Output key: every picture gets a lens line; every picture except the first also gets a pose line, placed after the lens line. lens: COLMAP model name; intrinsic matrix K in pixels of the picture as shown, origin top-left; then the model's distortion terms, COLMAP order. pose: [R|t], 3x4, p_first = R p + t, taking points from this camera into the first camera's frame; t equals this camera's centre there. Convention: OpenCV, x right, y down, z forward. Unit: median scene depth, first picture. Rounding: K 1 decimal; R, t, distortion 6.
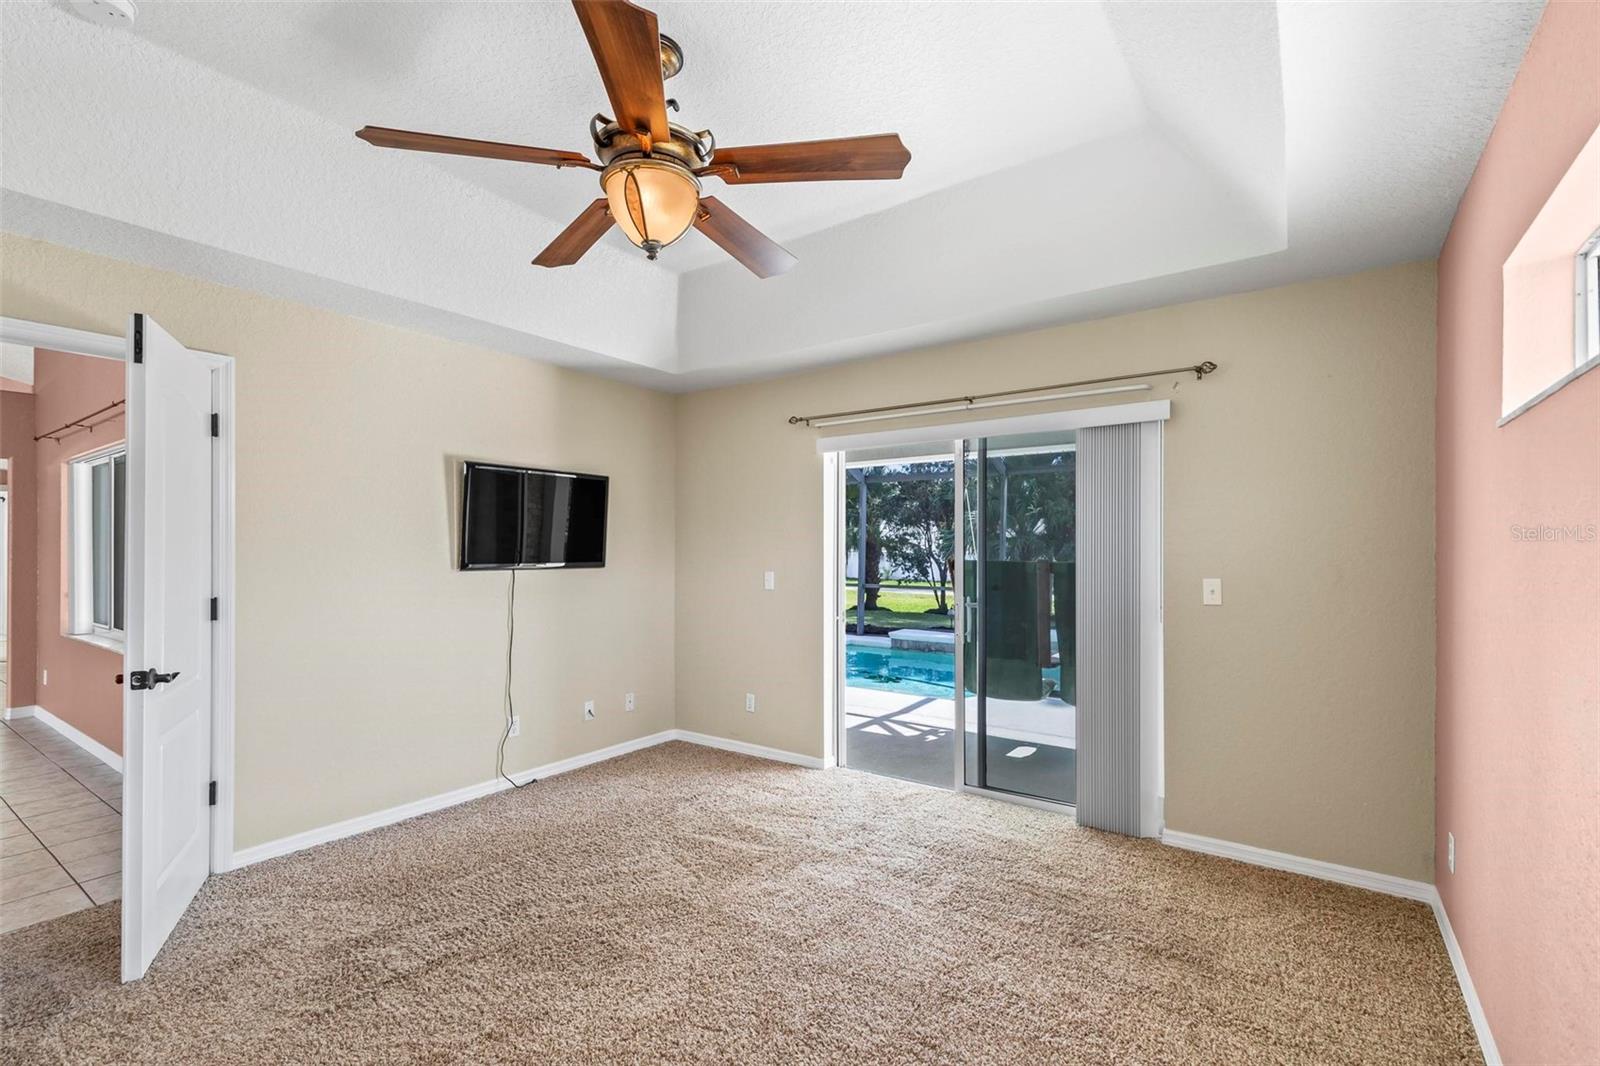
lens RADIAL K [[717.5, 0, 791.6], [0, 717.5, 541.0], [0, 0, 1]] dist [0.000684, -0.001676]
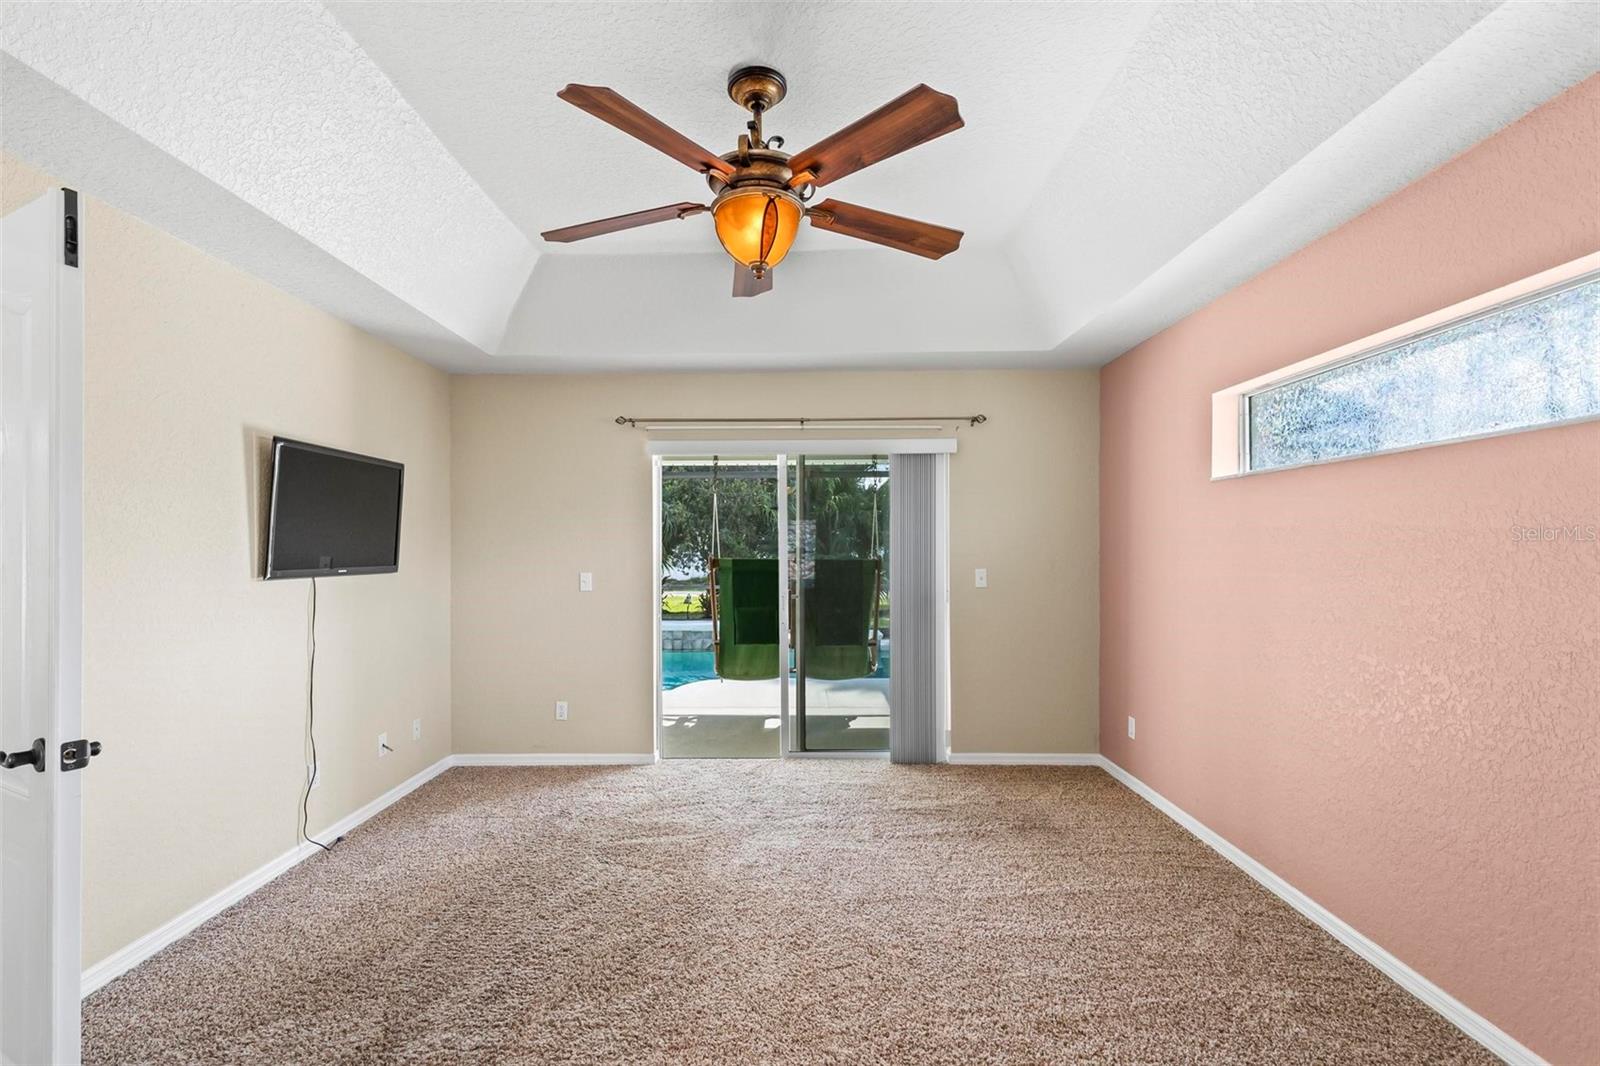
lens RADIAL K [[717.5, 0, 786.1], [0, 717.5, 538.8], [0, 0, 1]] dist [0.000684, -0.001676]
pose [[0.817591, 0.003947, 0.575786, -0.461224], [-0.002450, 0.999991, -0.003375, -0.000594], [-0.575794, 0.001349, 0.817594, 0.060124]]
